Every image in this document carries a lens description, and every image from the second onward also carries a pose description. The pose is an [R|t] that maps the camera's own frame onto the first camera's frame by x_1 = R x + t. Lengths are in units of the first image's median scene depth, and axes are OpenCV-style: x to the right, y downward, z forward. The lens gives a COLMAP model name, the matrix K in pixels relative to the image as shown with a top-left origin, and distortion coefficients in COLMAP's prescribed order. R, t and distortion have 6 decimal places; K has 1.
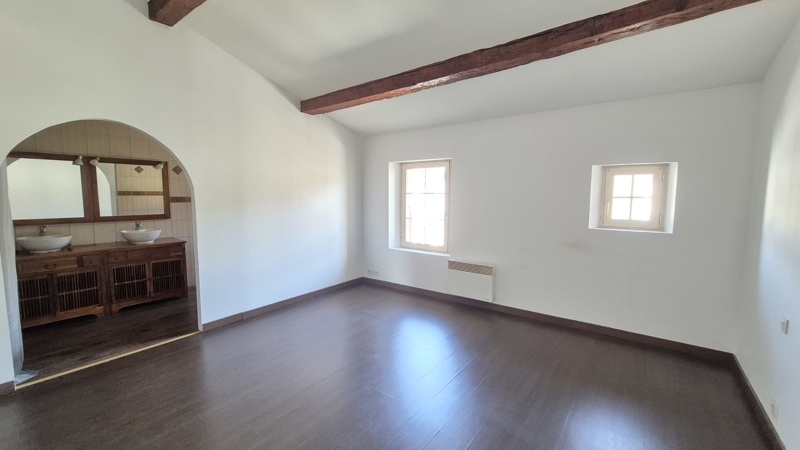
lens RADIAL K [[323.3, 0, 398.7], [0, 323.3, 224.8], [0, 0, 1]] dist [-0.000517, -0.000050]
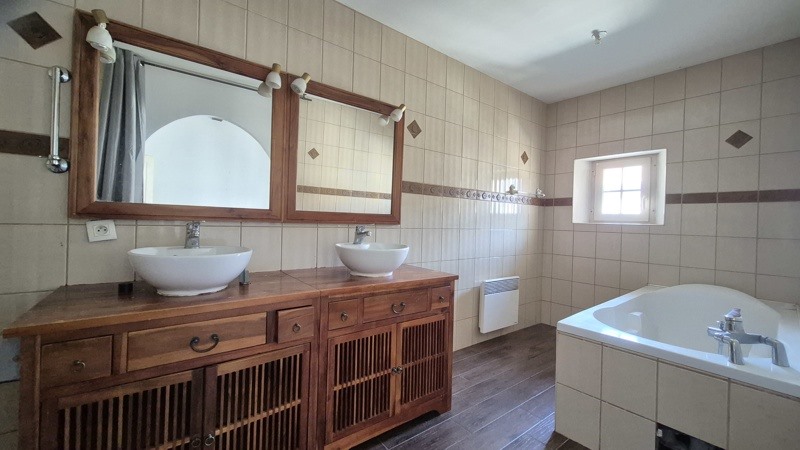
lens RADIAL K [[323.3, 0, 400.8], [0, 323.3, 222.2], [0, 0, 1]] dist [-0.000517, -0.000050]
pose [[0.970706, 0.027616, -0.238678, -0.699478], [-0.049498, 0.995049, -0.086179, 0.023225], [0.235117, 0.095469, 0.967267, 0.622147]]
